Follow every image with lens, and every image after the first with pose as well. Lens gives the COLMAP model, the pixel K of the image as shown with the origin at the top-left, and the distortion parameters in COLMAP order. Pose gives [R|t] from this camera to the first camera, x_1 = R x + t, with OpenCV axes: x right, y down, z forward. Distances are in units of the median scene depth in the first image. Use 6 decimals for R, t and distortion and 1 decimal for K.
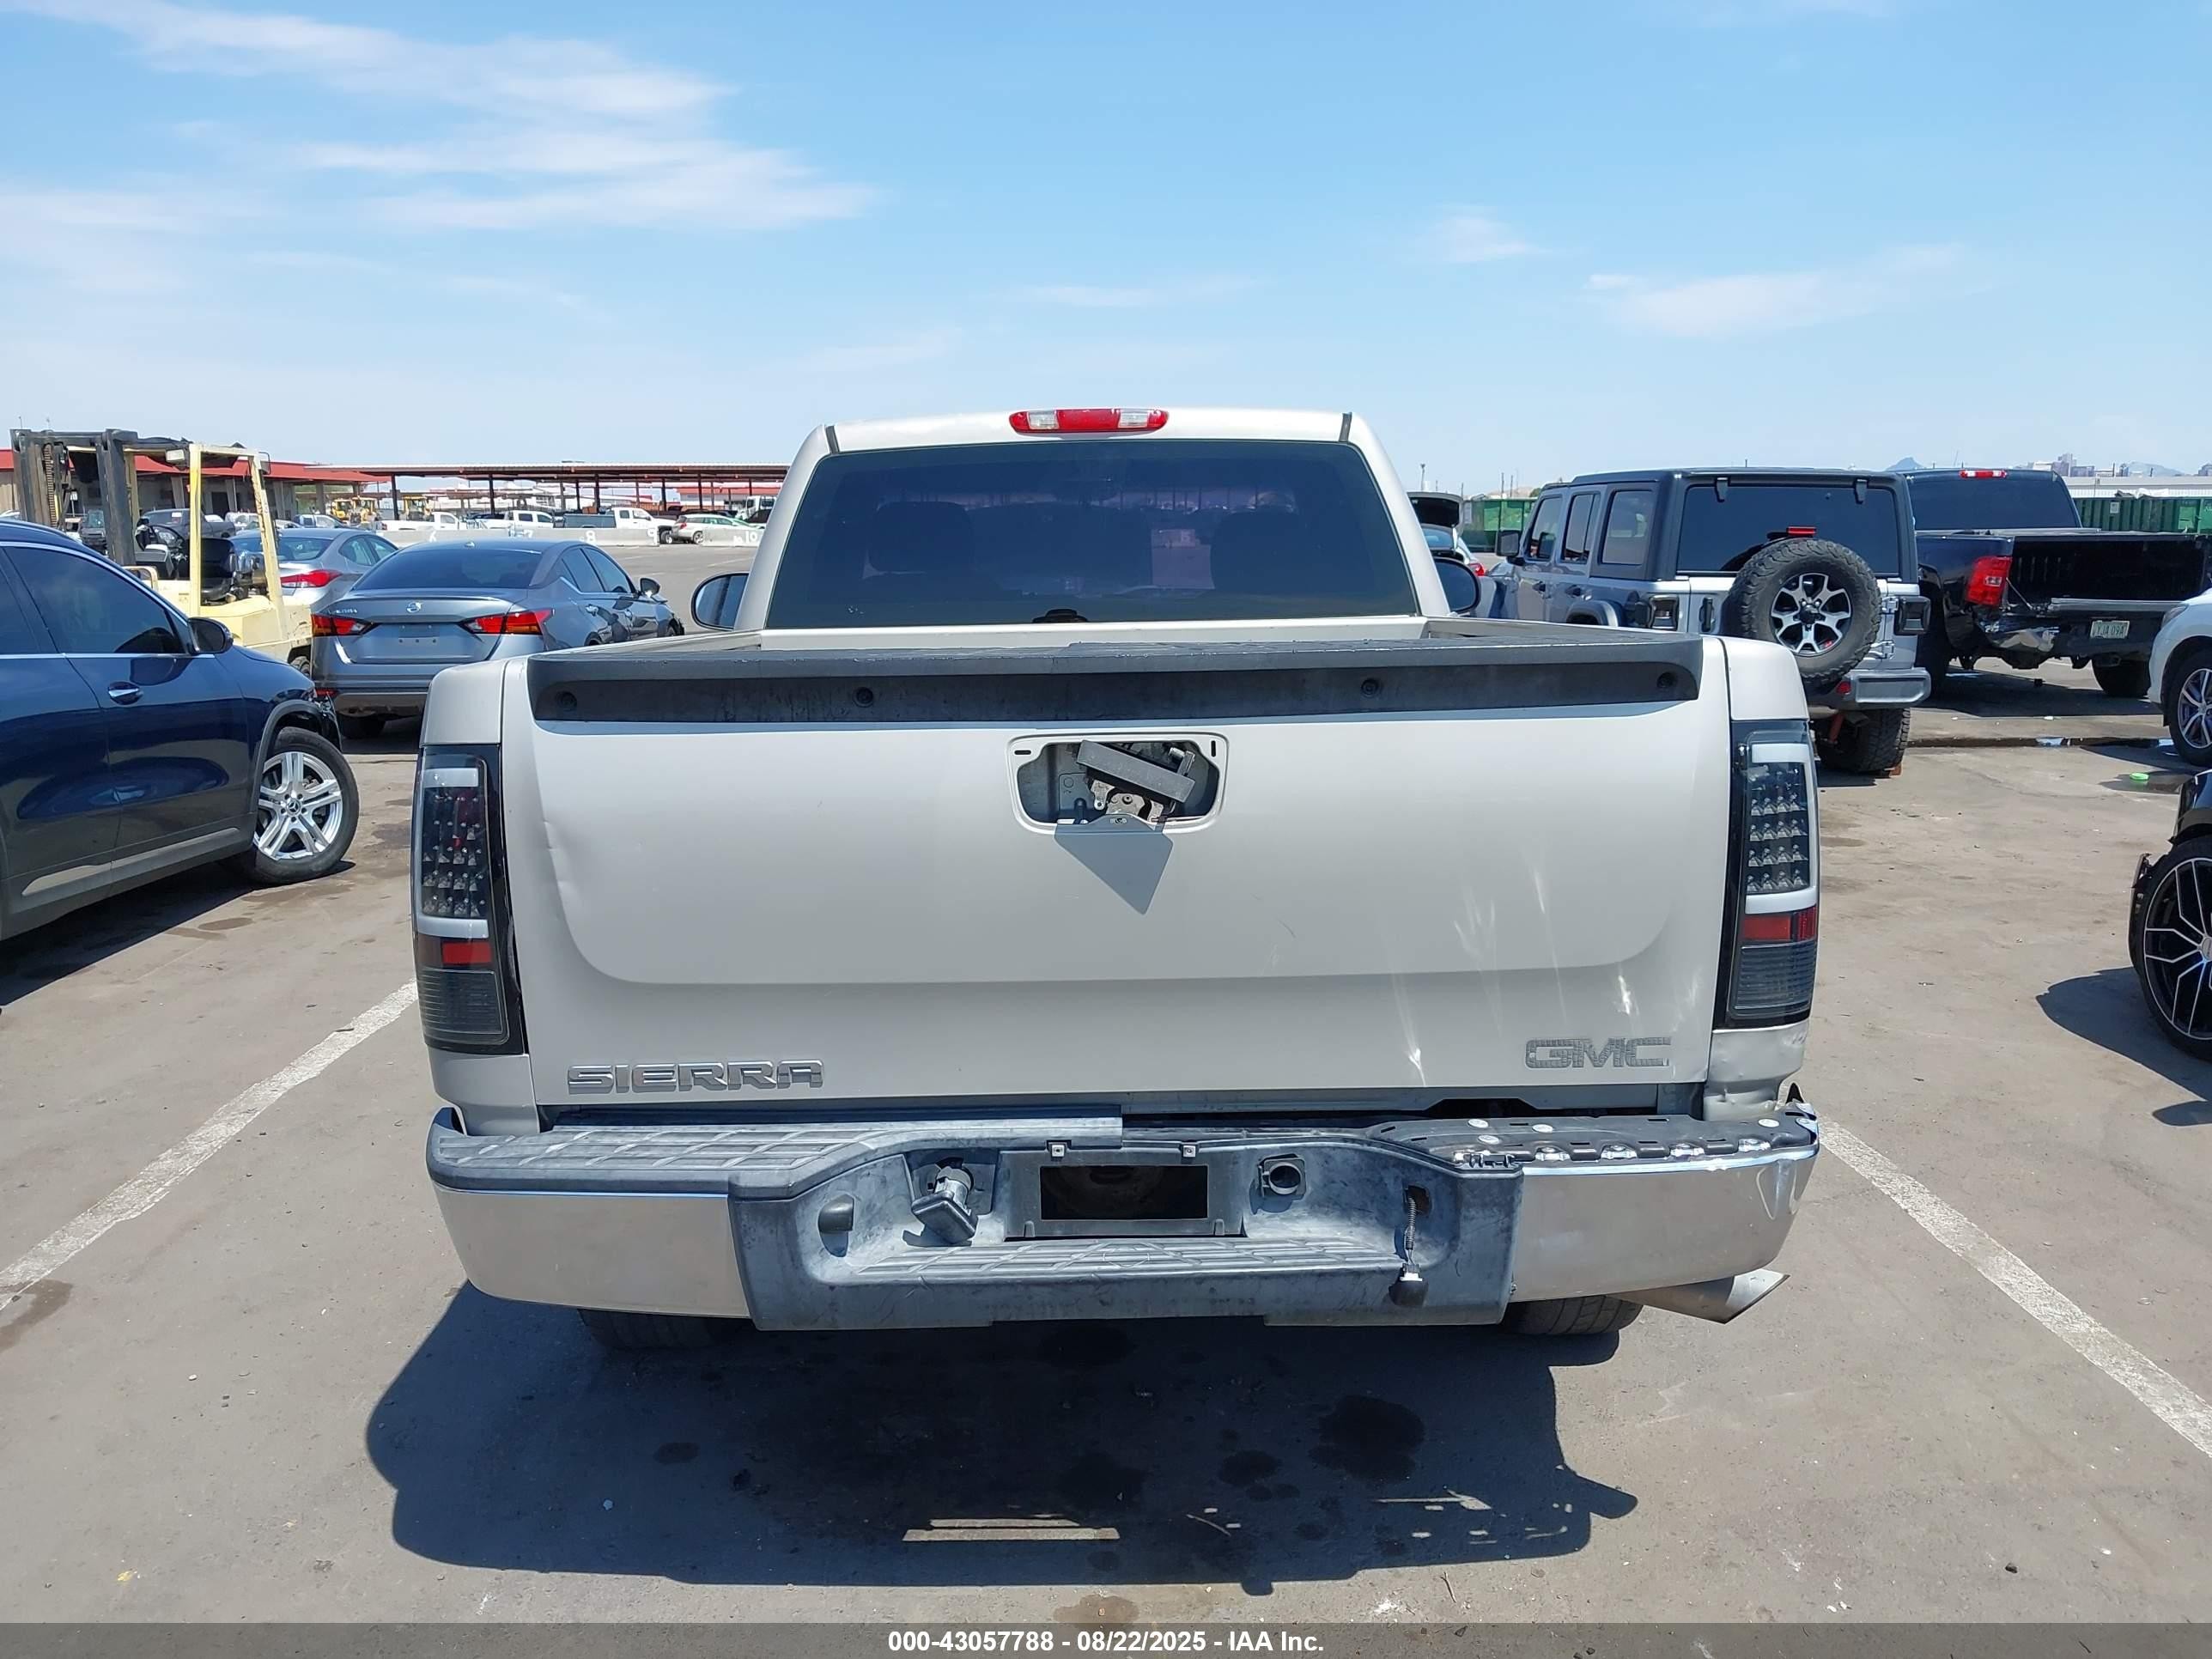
lens RADIAL K [[1818.9, 0, 1106.0], [0, 1818.9, 829.5], [0, 0, 1]] dist [-0.001717, 0.003693]
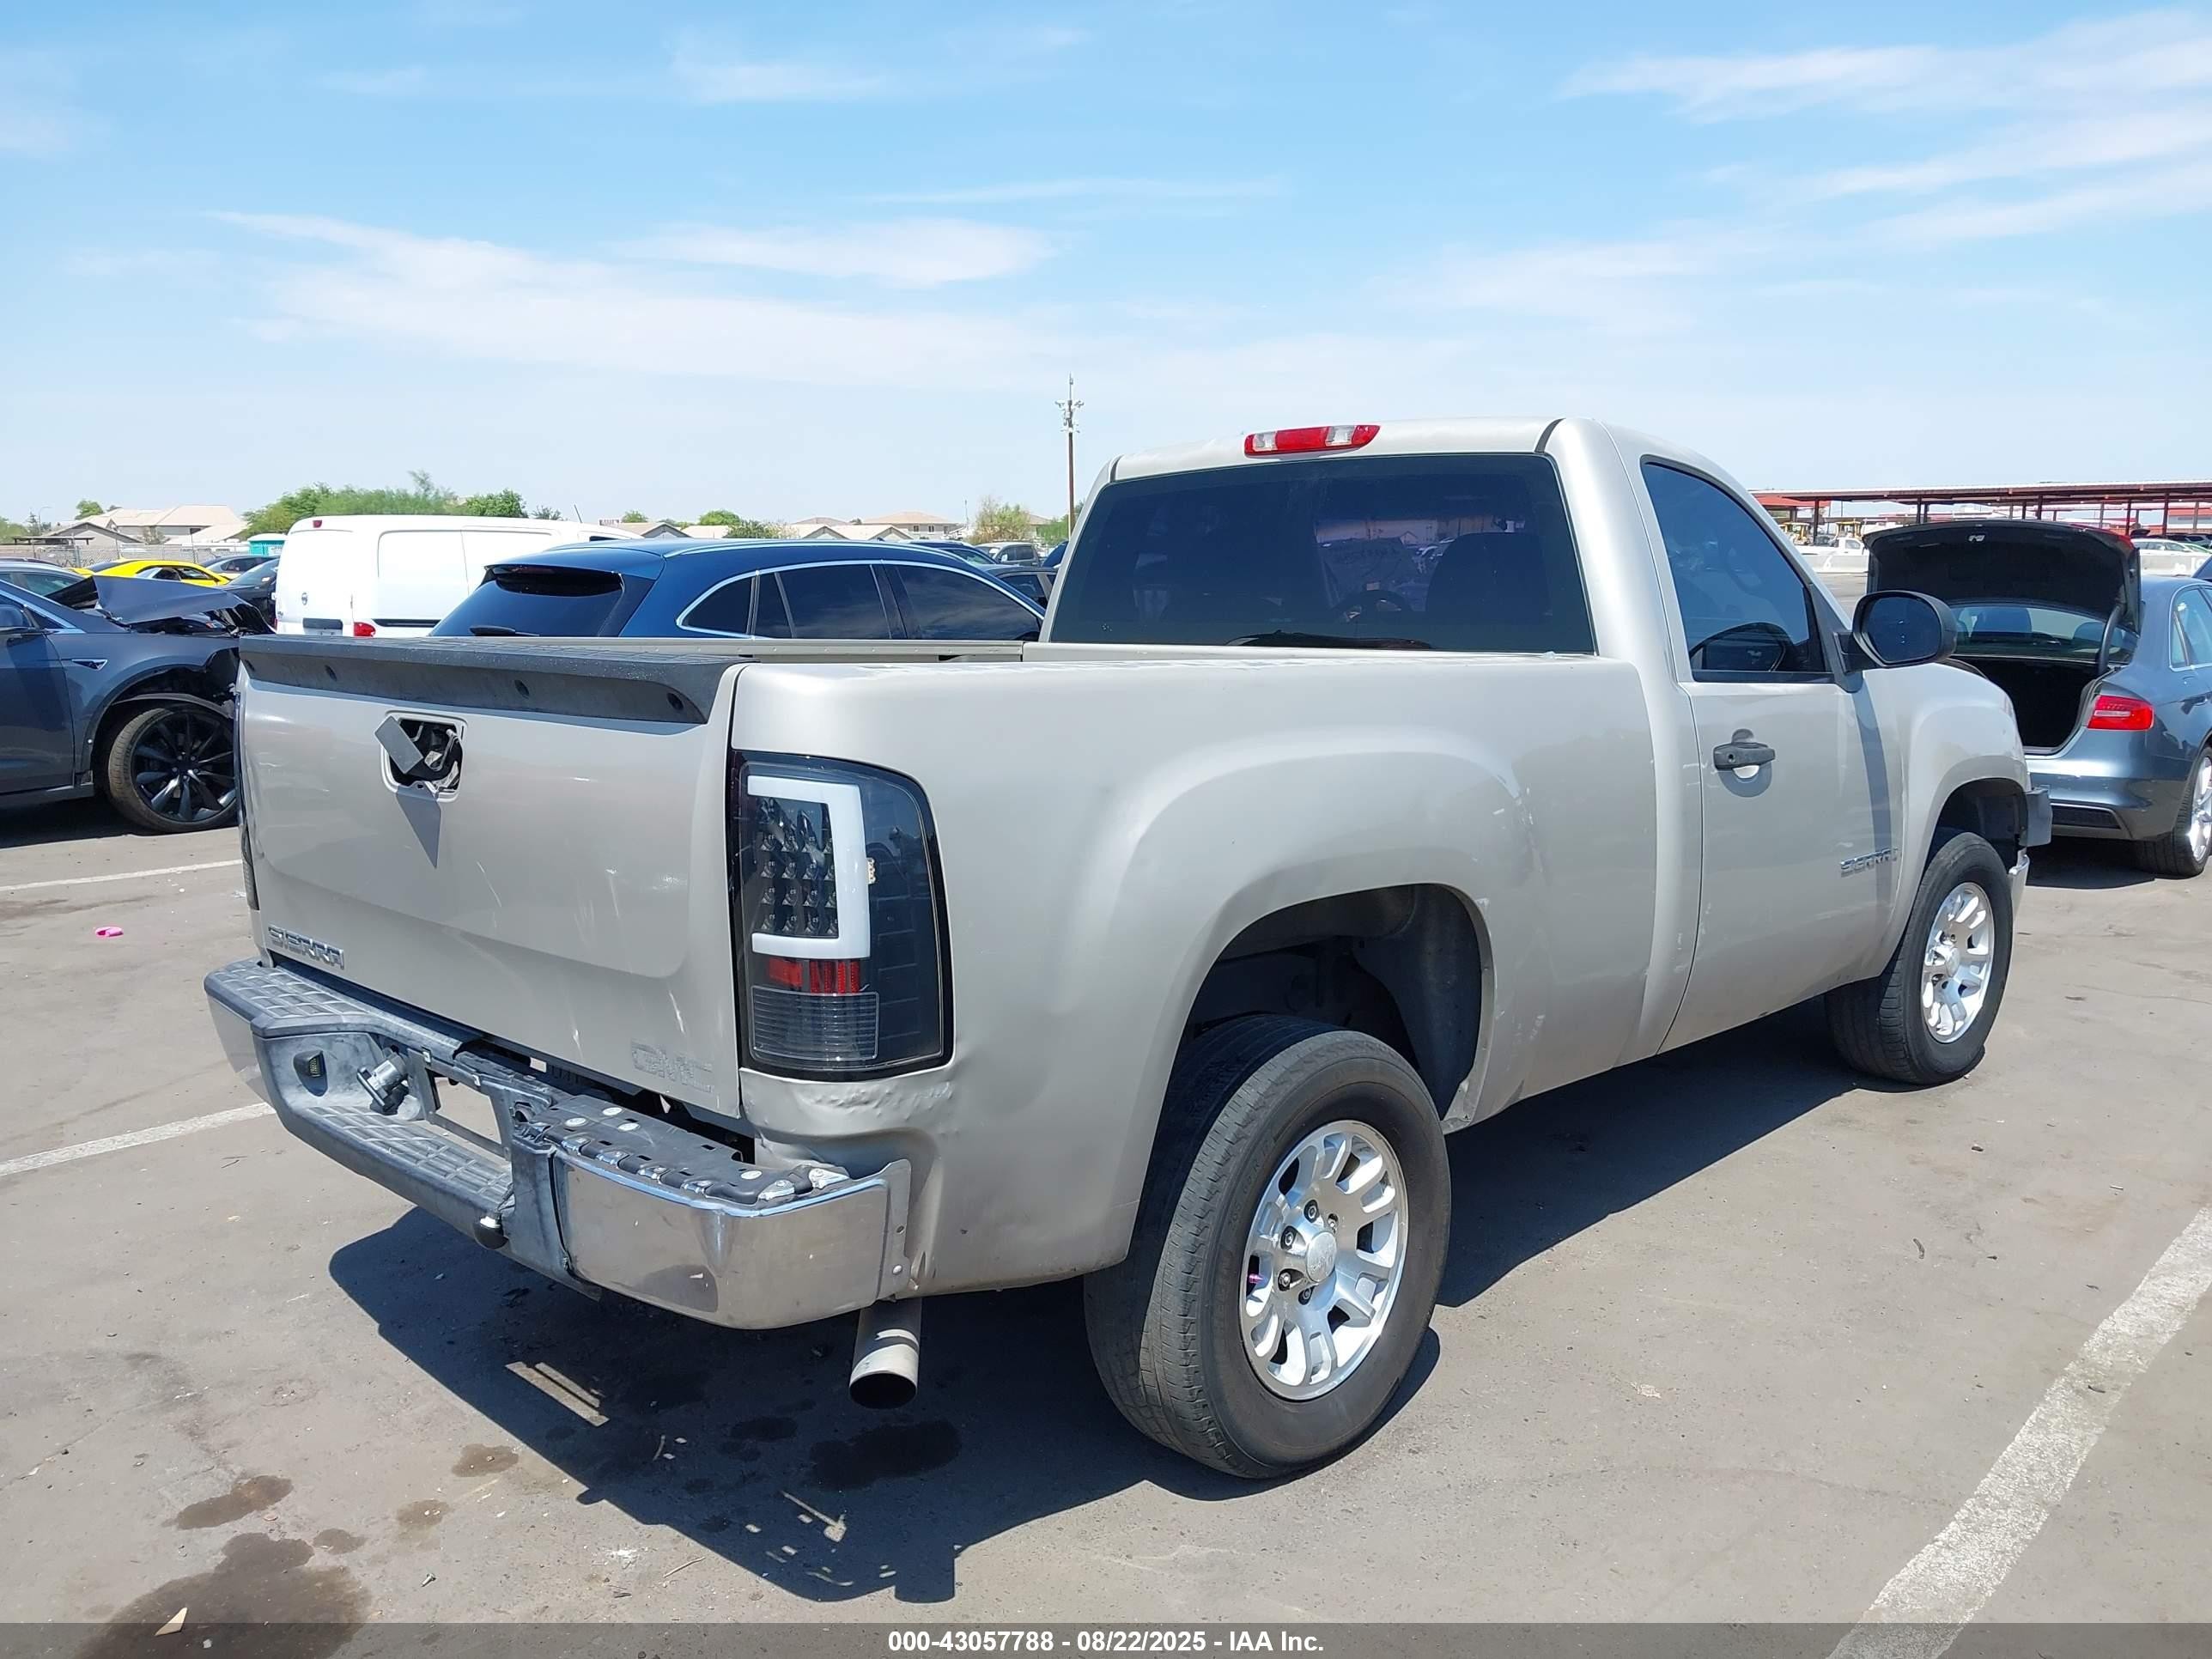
lens RADIAL K [[1831.9, 0, 1071.9], [0, 1831.9, 828.9], [0, 0, 1]] dist [-0.000119, 0.003321]
pose [[0.687237, 0.113301, -0.717543, 0.296854], [-0.124071, 0.991555, 0.037738, -0.019244], [0.715760, 0.063091, 0.695491, 0.115318]]
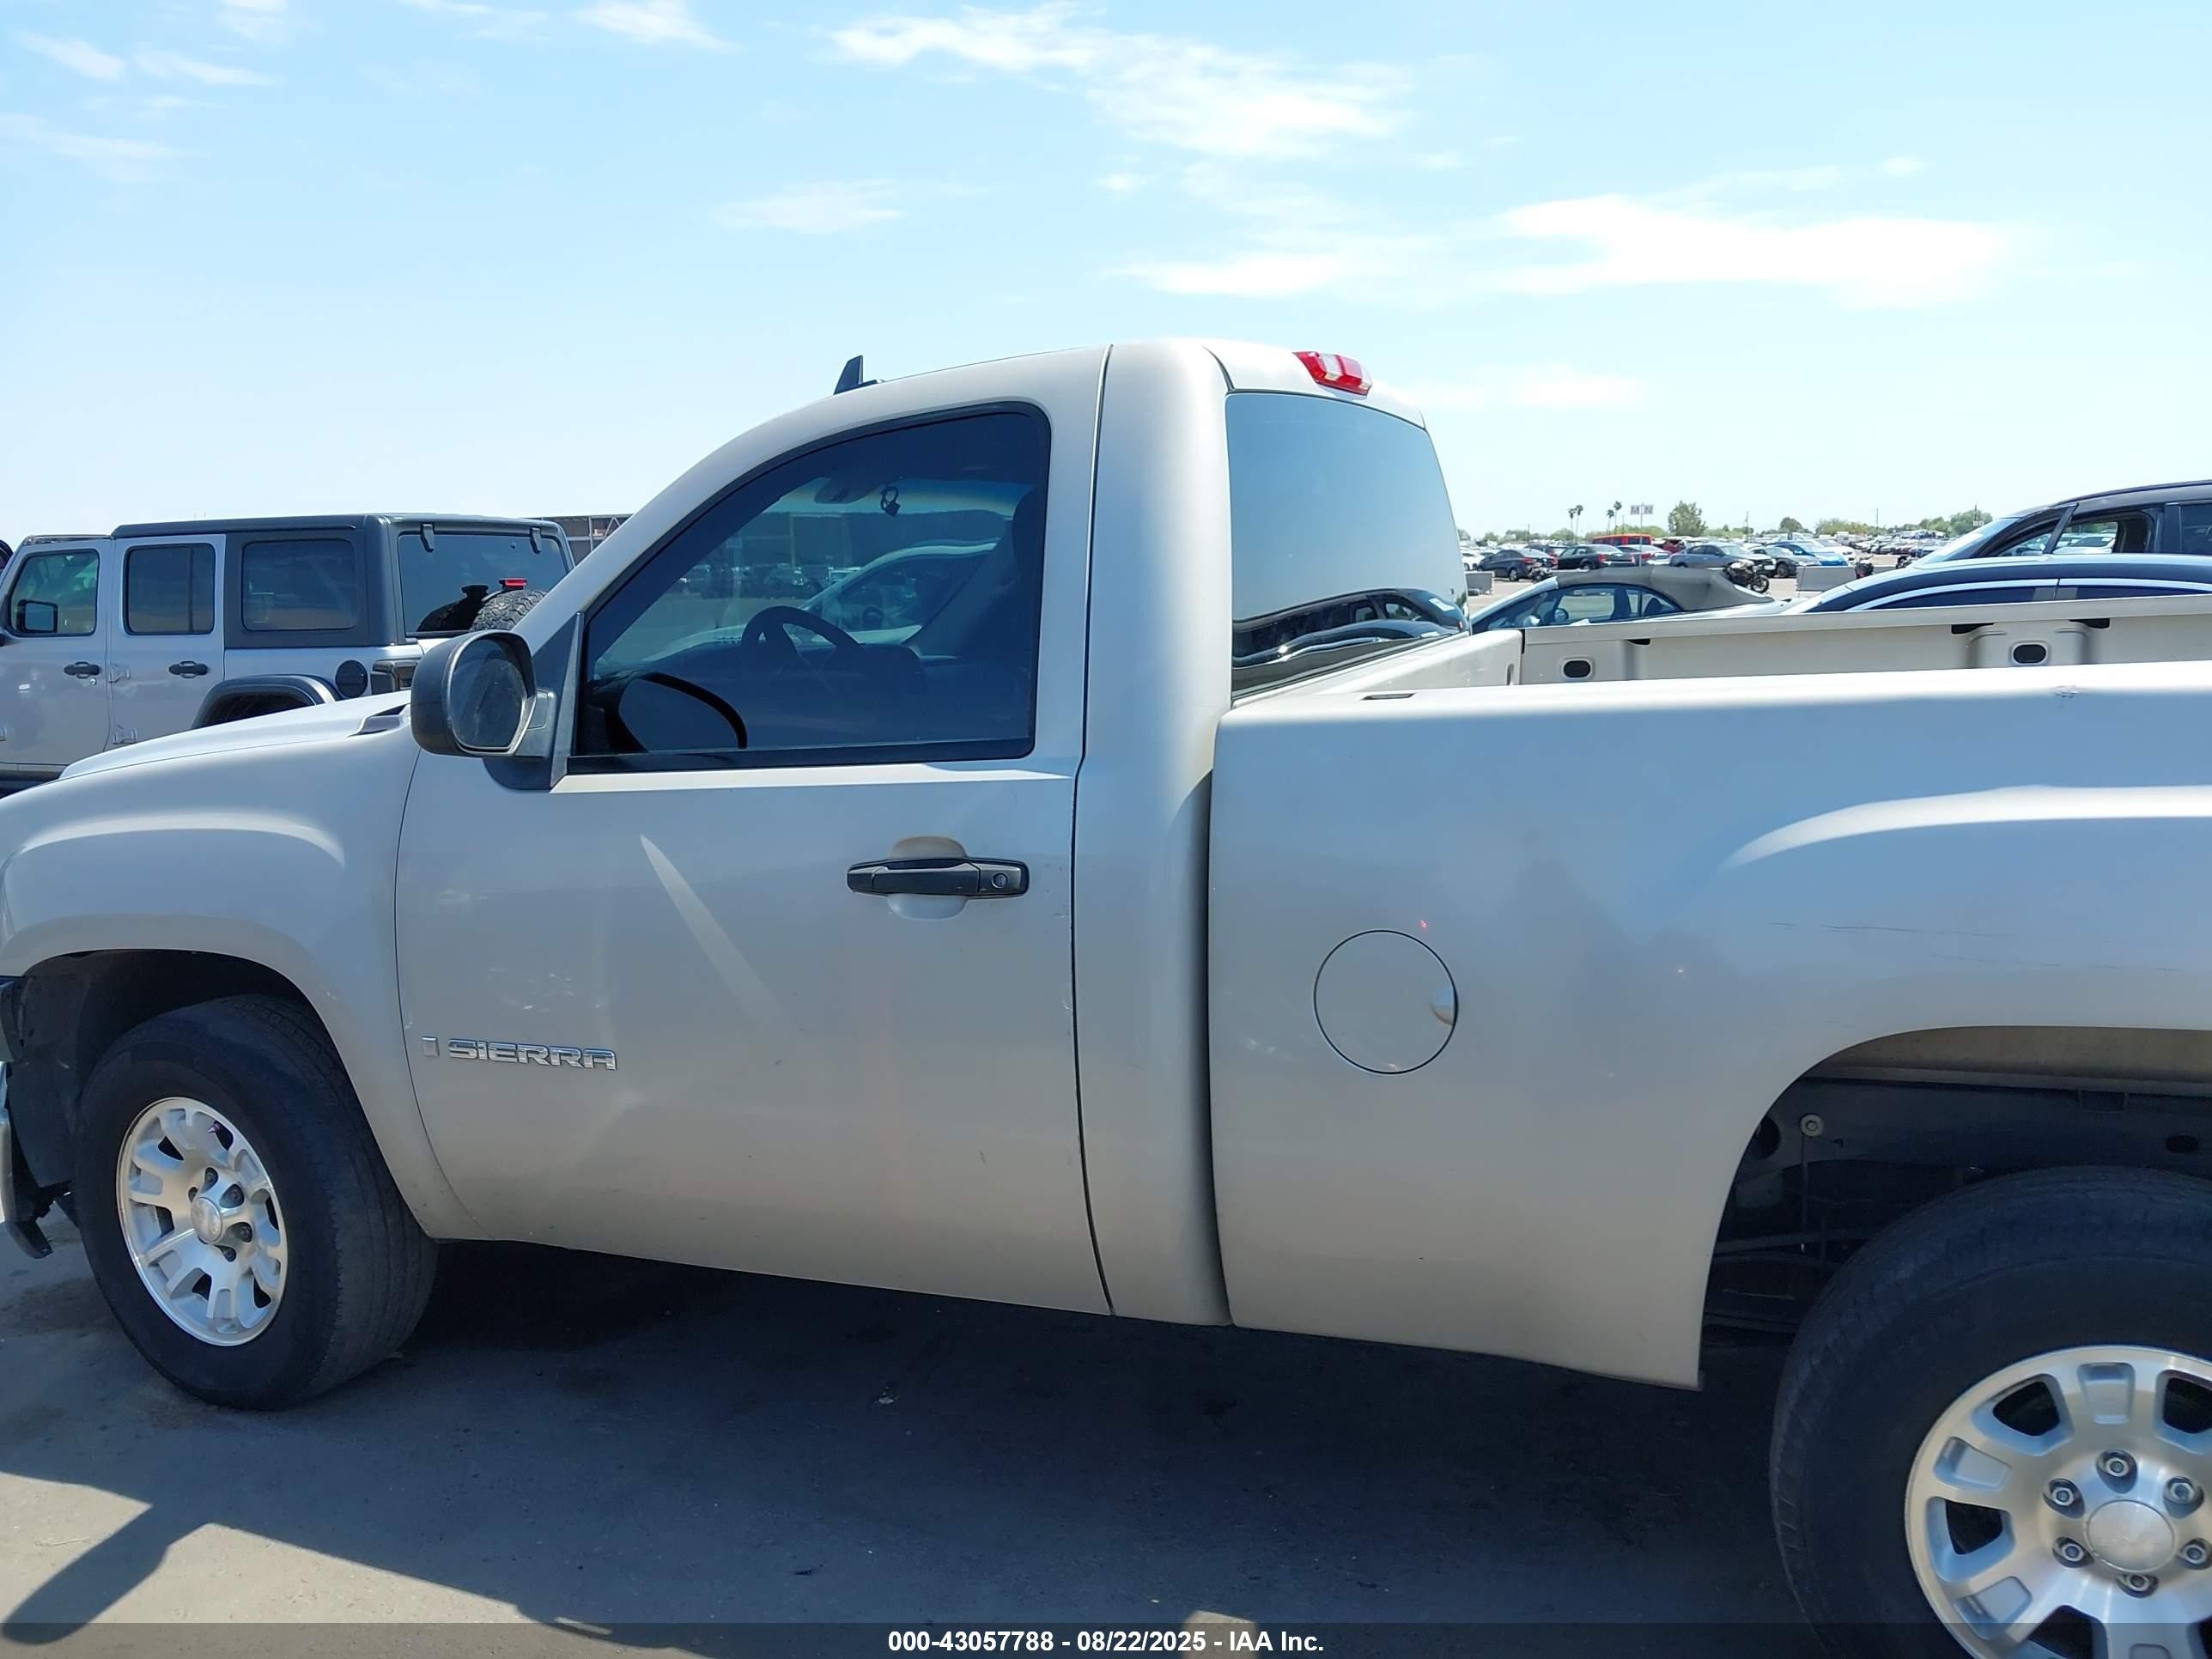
lens RADIAL K [[1790.2, 0, 1106.0], [0, 1790.2, 829.5], [0, 0, 1]] dist [-0.002143, -0.010413]
pose [[0.367799, -0.135886, 0.919923, -0.332061], [0.177864, 0.981281, 0.073837, -0.056335], [-0.912737, 0.136465, 0.385083, 0.395965]]
